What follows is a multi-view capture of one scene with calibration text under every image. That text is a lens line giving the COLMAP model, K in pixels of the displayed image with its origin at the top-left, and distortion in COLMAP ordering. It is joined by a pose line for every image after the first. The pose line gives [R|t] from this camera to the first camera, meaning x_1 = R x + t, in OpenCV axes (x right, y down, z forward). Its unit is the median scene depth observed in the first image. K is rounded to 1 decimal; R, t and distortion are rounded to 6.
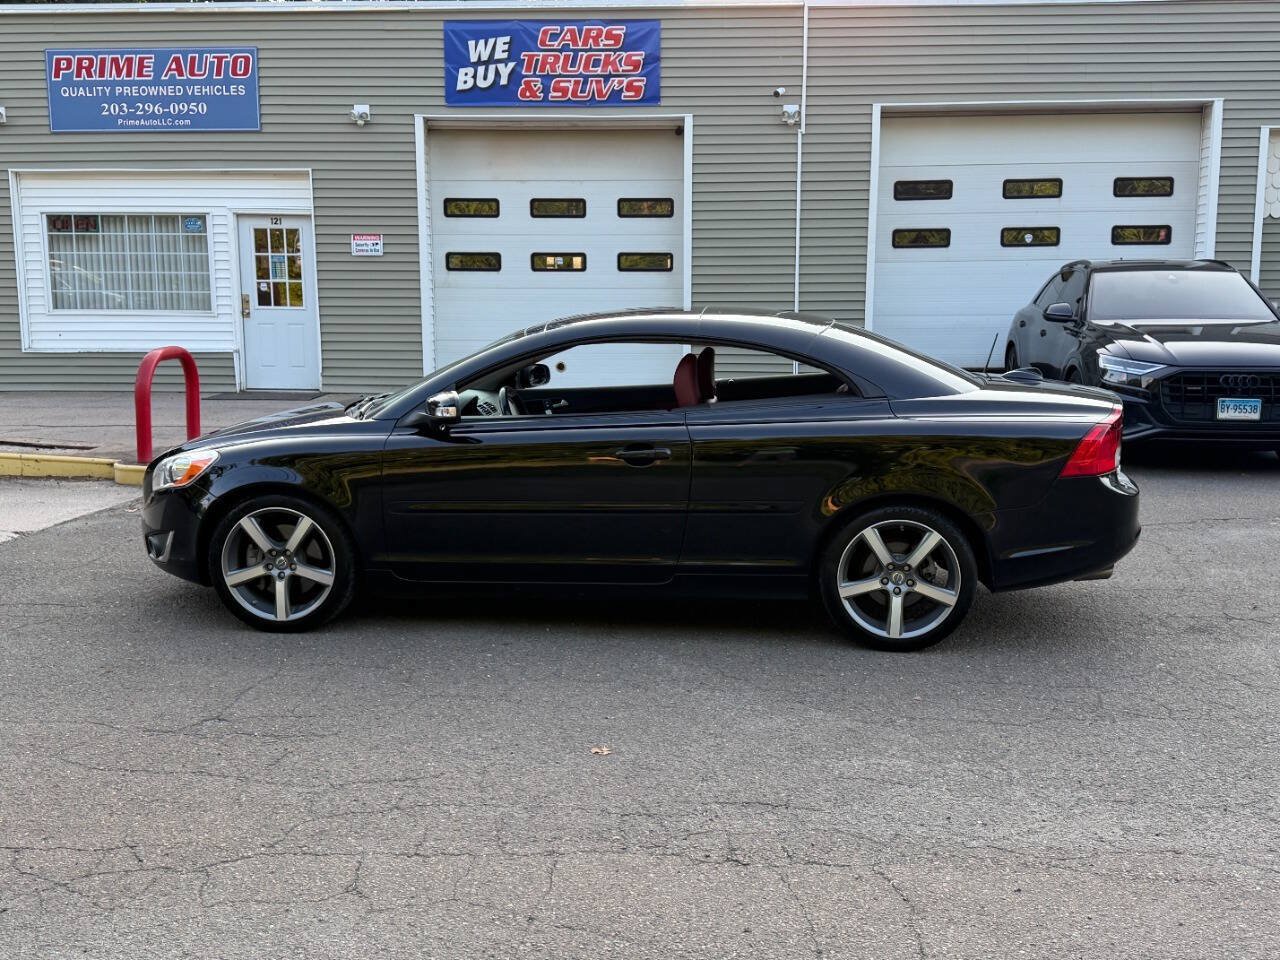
lens RADIAL K [[1315.4, 0, 654.5], [0, 1315.4, 540.0], [0, 0, 1]] dist [0.137090, -0.256060]
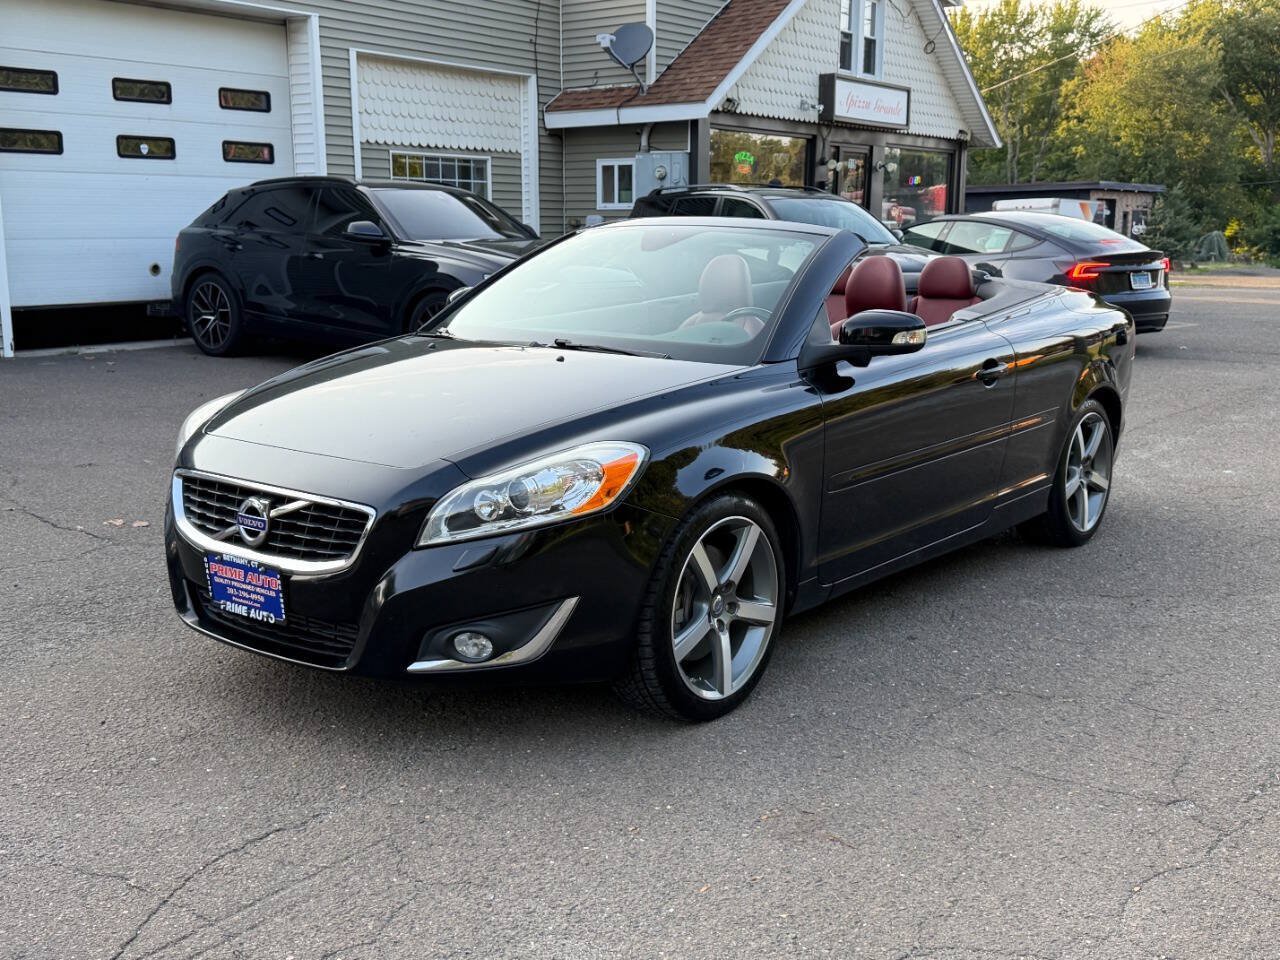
lens RADIAL K [[1315.4, 0, 654.5], [0, 1315.4, 540.0], [0, 0, 1]] dist [0.137090, -0.256060]
pose [[0.541650, -0.191481, 0.818505, -0.310653], [0.155185, 0.979752, 0.126509, -0.037314], [-0.826156, 0.058496, 0.560397, 0.263141]]
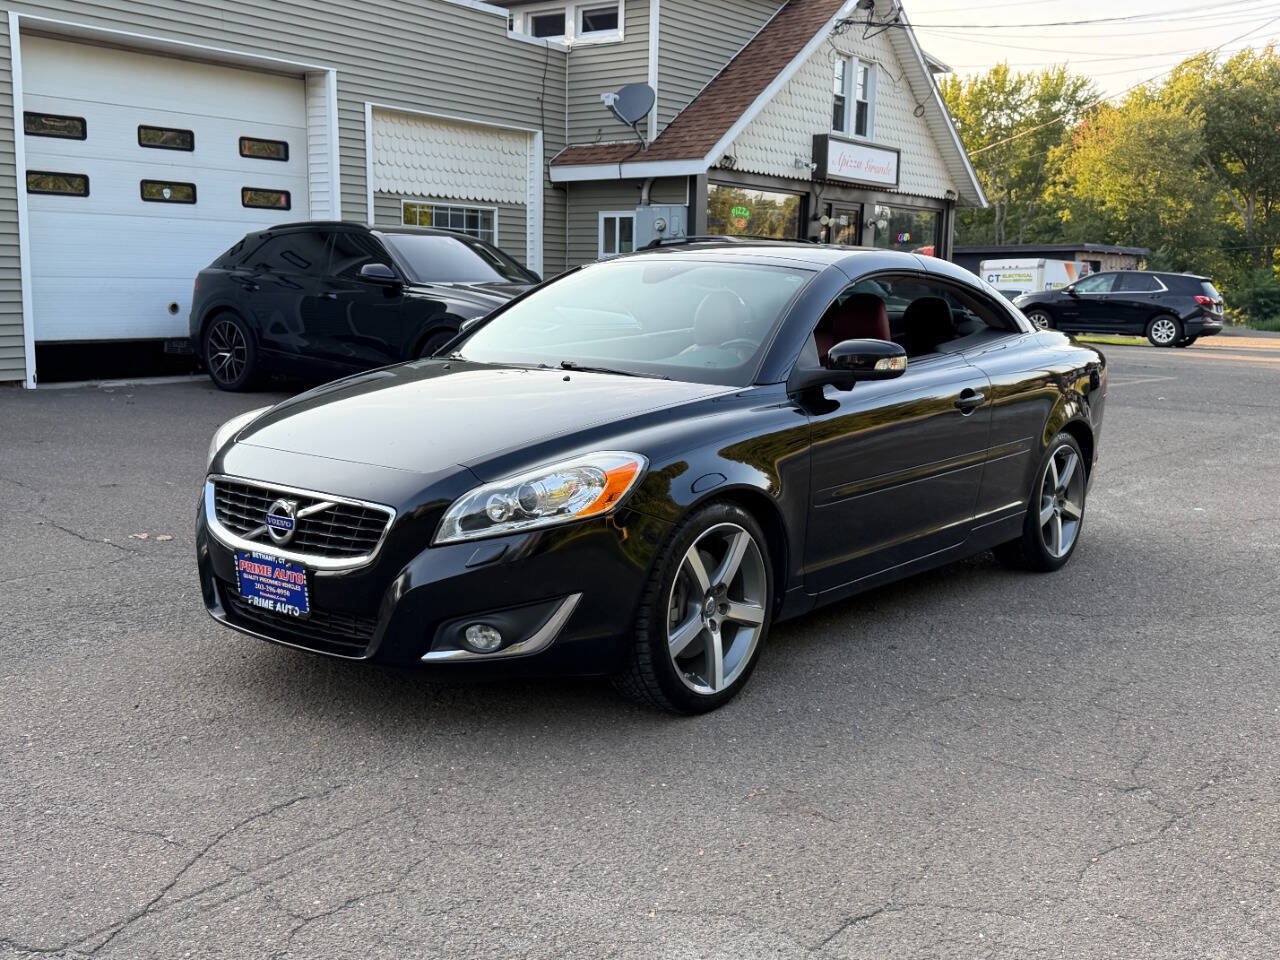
lens RADIAL K [[1286.3, 0, 650.0], [0, 1286.3, 536.0], [0, 0, 1]] dist [0.169705, -0.337691]
pose [[0.543120, -0.152351, 0.825718, -0.323366], [0.141043, 0.985981, 0.089148, -0.031229], [-0.827724, 0.068044, 0.556995, 0.256967]]
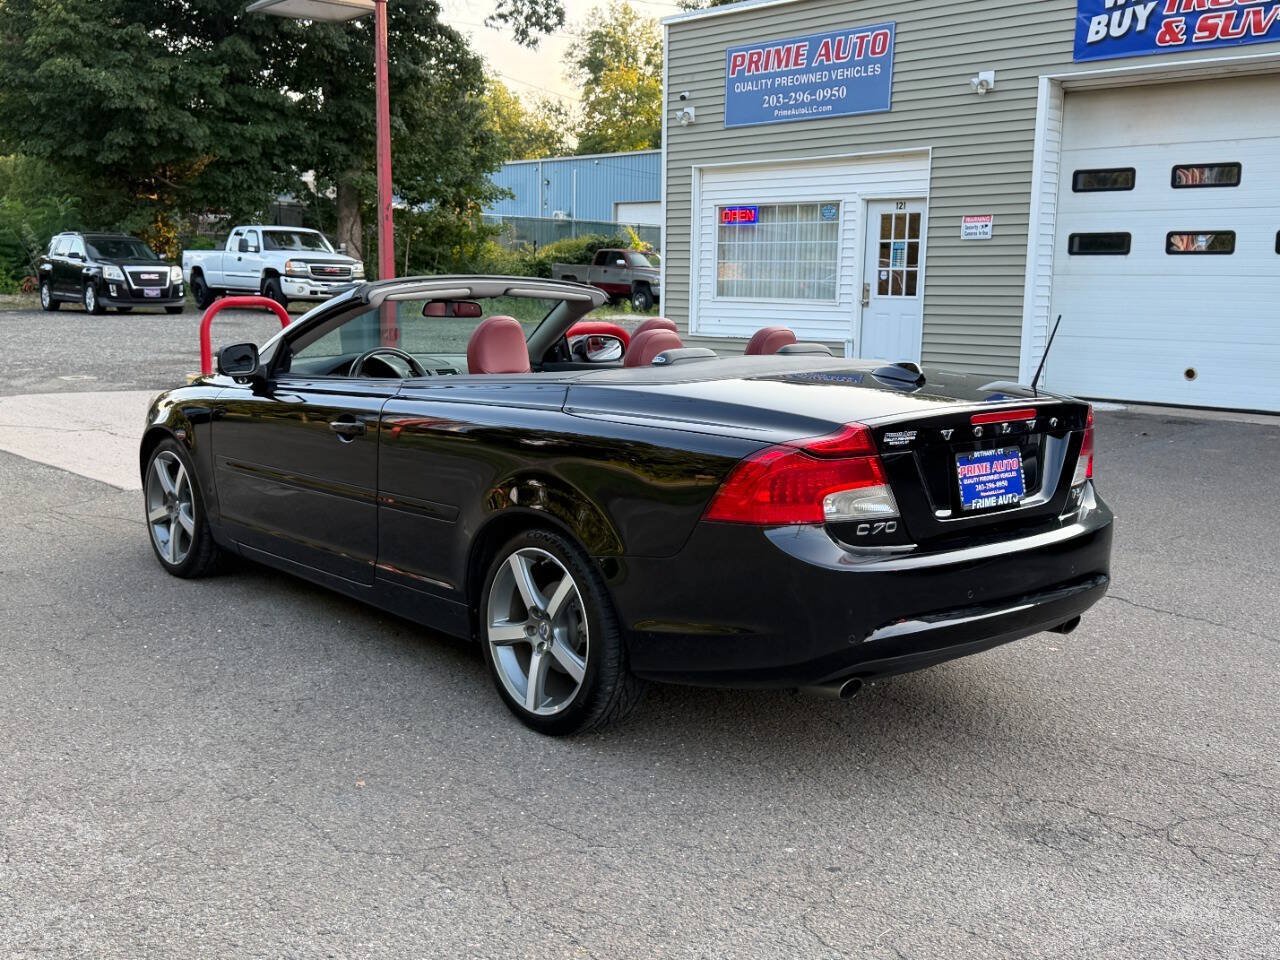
lens RADIAL K [[1356.7, 0, 639.6], [0, 1356.7, 537.8], [0, 0, 1]] dist [0.097814, -0.171276]
pose [[0.741758, 0.133192, -0.657309, 0.259232], [-0.140271, 0.989215, 0.042154, -0.022148], [0.655834, 0.060934, 0.752442, 0.172974]]
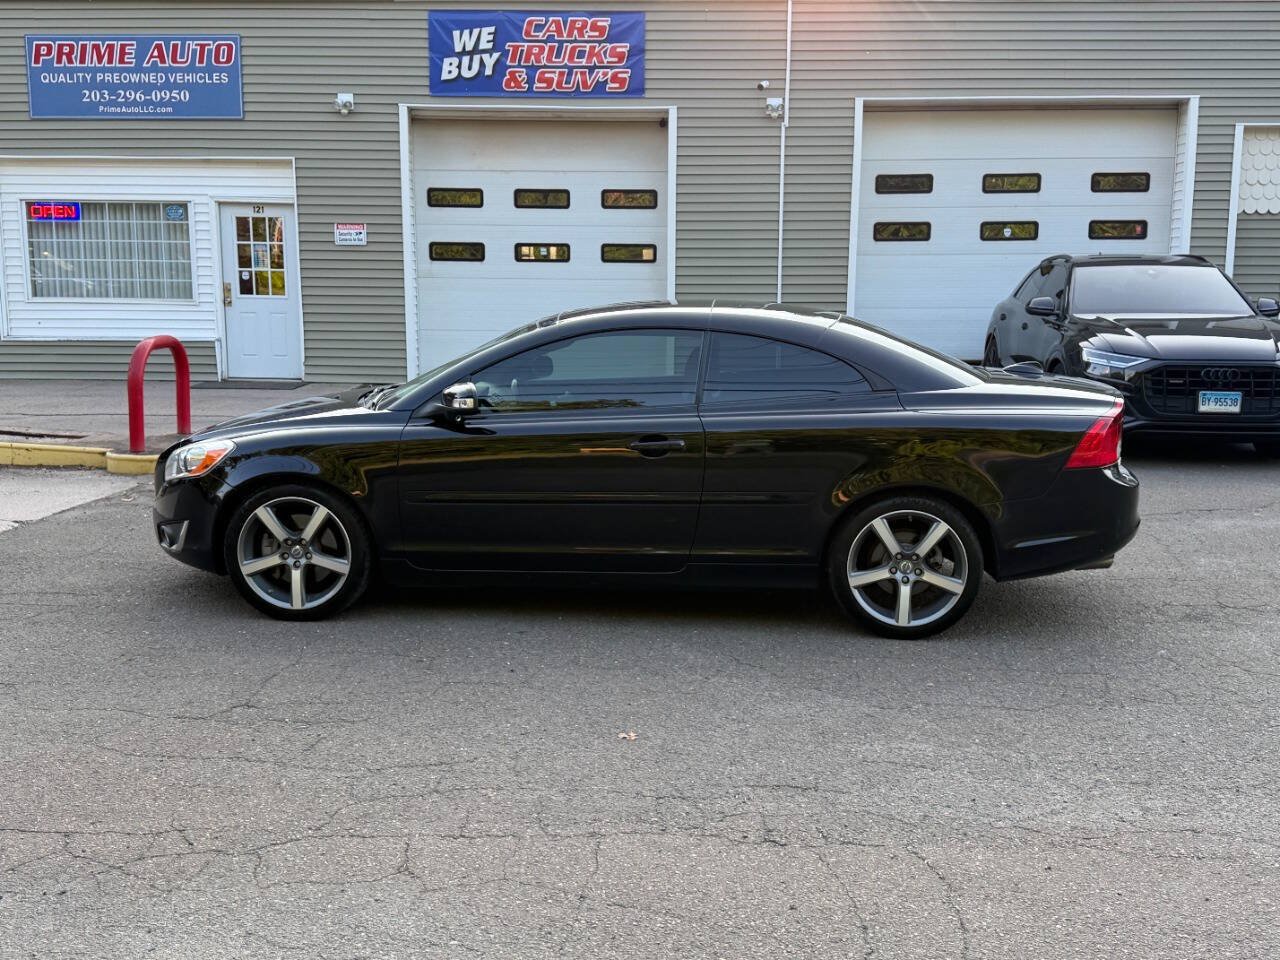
lens RADIAL K [[1315.2, 0, 654.0], [0, 1315.2, 536.1], [0, 0, 1]] dist [0.133804, -0.246459]
pose [[0.999681, 0.000981, 0.025222, -0.013656], [-0.001100, 0.999988, 0.004707, 0.000008], [-0.025217, -0.004733, 0.999671, -0.006104]]
